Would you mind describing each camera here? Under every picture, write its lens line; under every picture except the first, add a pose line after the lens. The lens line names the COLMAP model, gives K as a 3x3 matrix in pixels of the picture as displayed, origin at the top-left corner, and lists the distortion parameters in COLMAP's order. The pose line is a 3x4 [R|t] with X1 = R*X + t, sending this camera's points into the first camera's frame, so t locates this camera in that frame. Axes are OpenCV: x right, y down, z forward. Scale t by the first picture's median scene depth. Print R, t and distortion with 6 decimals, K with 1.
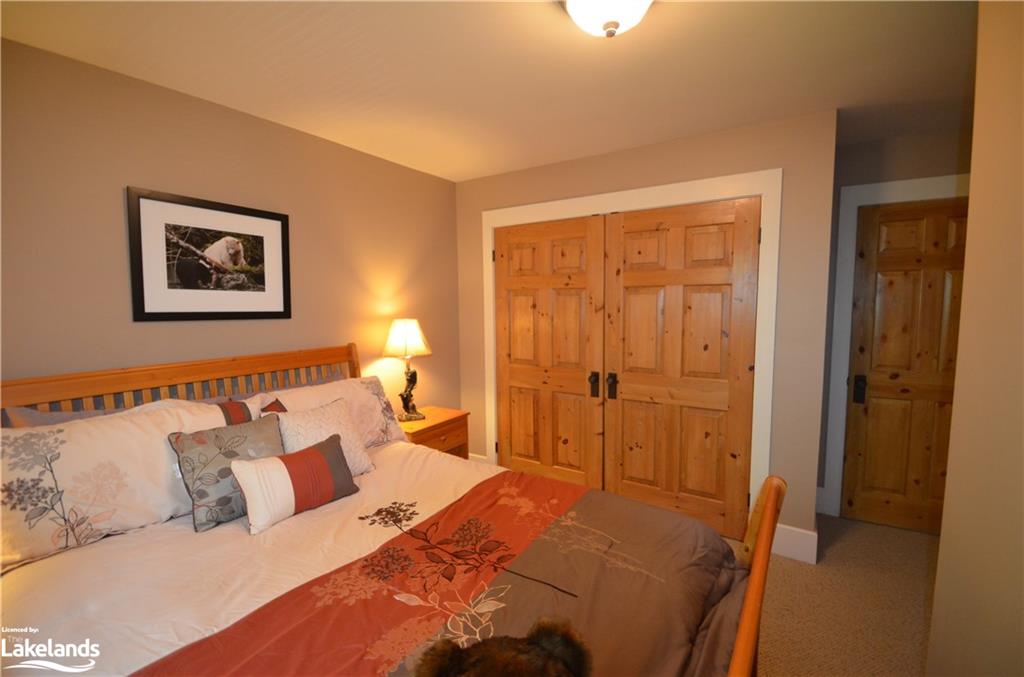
lens RADIAL K [[446.8, 0, 512.3], [0, 446.8, 339.6], [0, 0, 1]] dist [-0.005769, -0.002788]
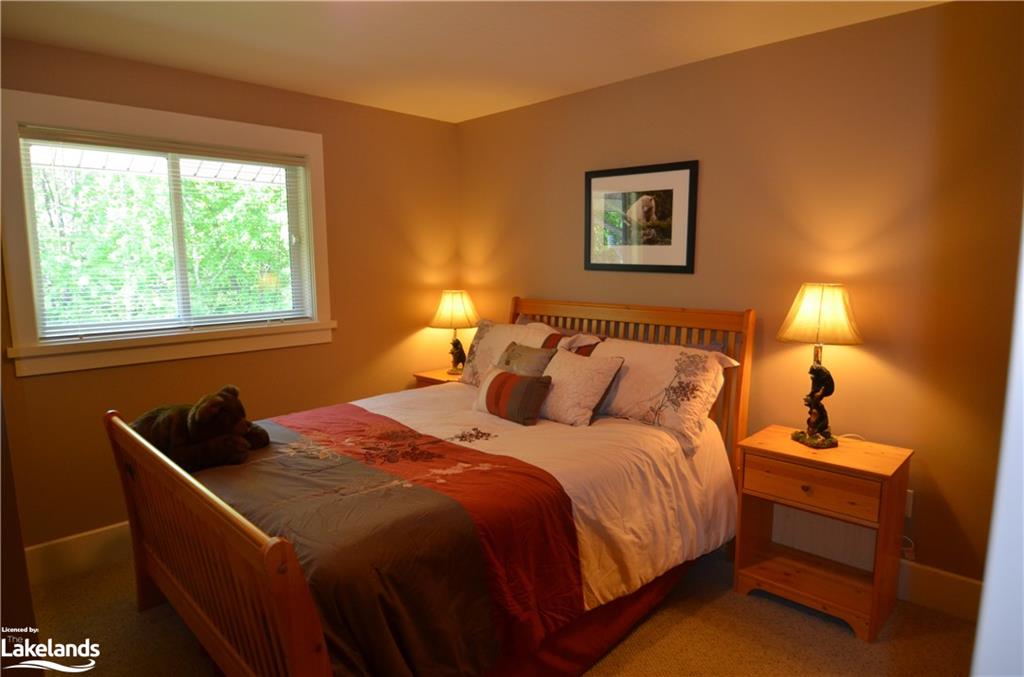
lens RADIAL K [[595.2, 0, 511.9], [0, 595.2, 337.3], [0, 0, 1]] dist [-0.009322, -0.000334]
pose [[-0.201148, 0.143730, -0.968959, 0.868069], [-0.073275, 0.984198, 0.161202, -0.097498], [0.976816, 0.103426, -0.187437, 0.964581]]
